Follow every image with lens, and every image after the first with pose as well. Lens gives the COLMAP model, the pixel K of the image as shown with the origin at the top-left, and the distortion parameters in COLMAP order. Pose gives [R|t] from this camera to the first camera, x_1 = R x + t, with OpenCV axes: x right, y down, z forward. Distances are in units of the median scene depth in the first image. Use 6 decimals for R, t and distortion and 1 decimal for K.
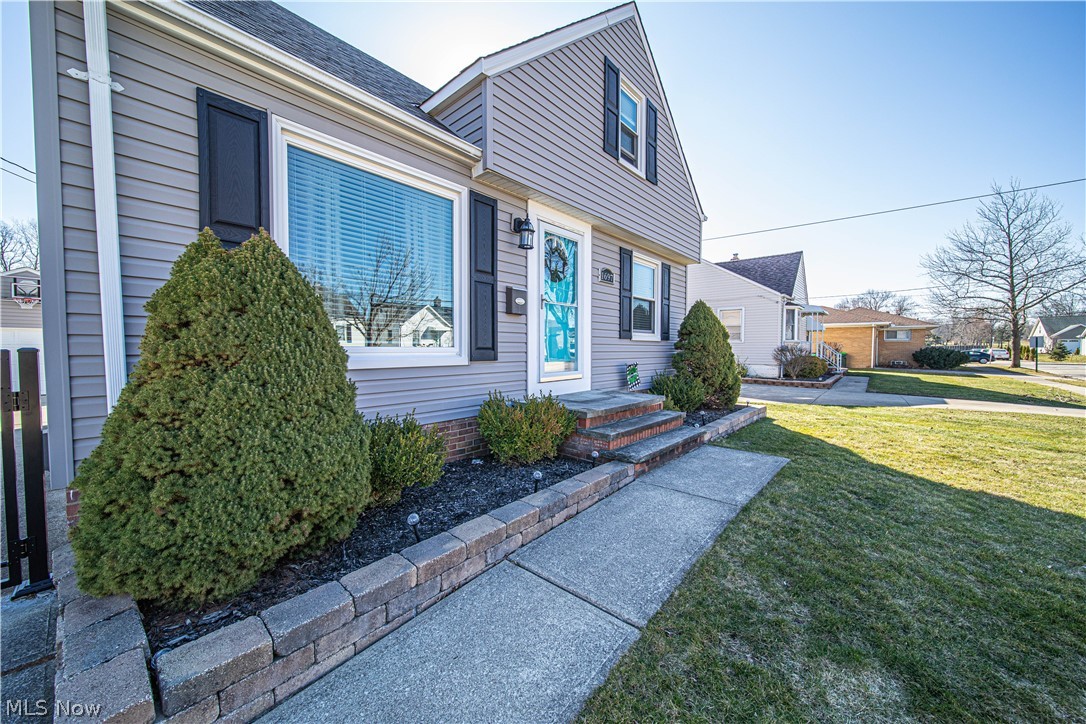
lens RADIAL K [[384.8, 0, 550.6], [0, 384.8, 360.5], [0, 0, 1]] dist [-0.000940, -0.000016]
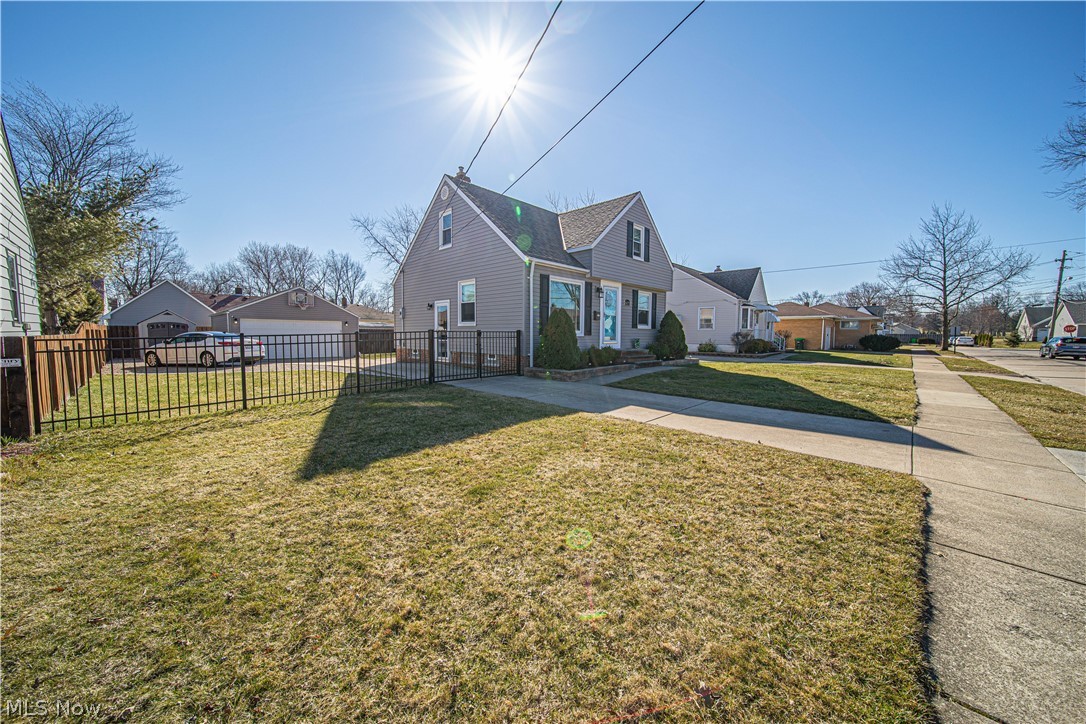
lens RADIAL K [[384.8, 0, 550.6], [0, 384.8, 360.5], [0, 0, 1]] dist [-0.000940, -0.000016]
pose [[0.999370, 0.008180, -0.034543, -0.222655], [-0.006956, 0.999350, 0.035384, 0.058657], [0.034810, -0.035122, 0.998777, -1.298751]]
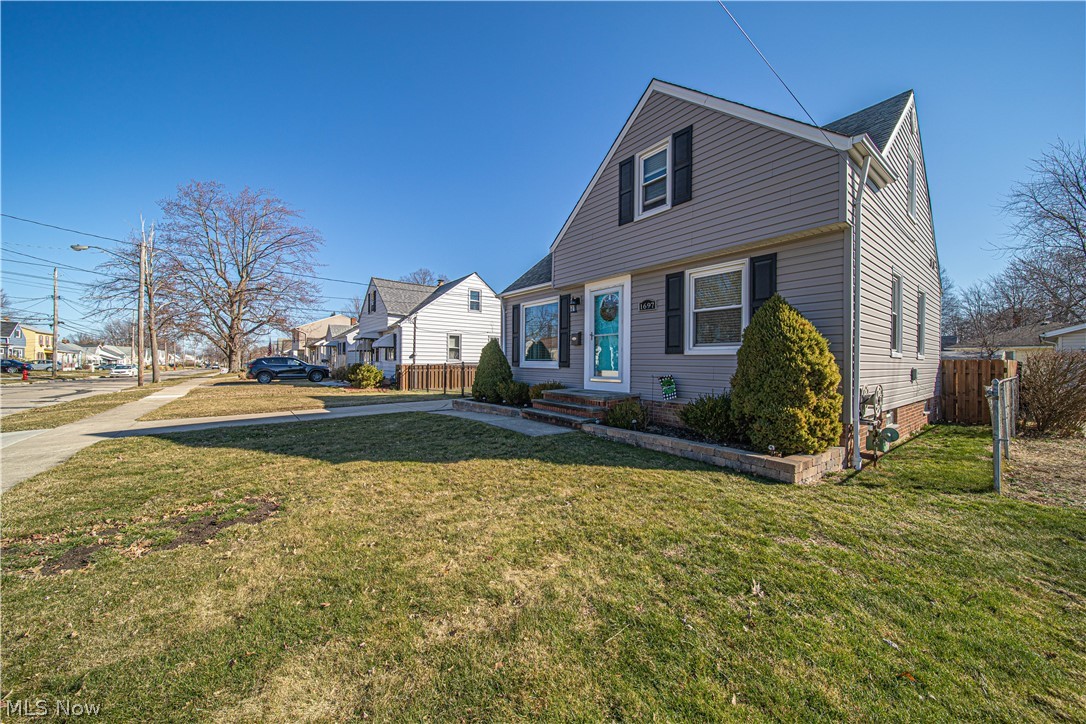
lens RADIAL K [[384.8, 0, 550.6], [0, 384.8, 360.5], [0, 0, 1]] dist [-0.000940, -0.000016]
pose [[-0.173333, -0.003663, -0.984856, 1.267333], [-0.035033, 0.999383, 0.002449, -0.026099], [0.984240, 0.034927, -0.173354, 0.798742]]
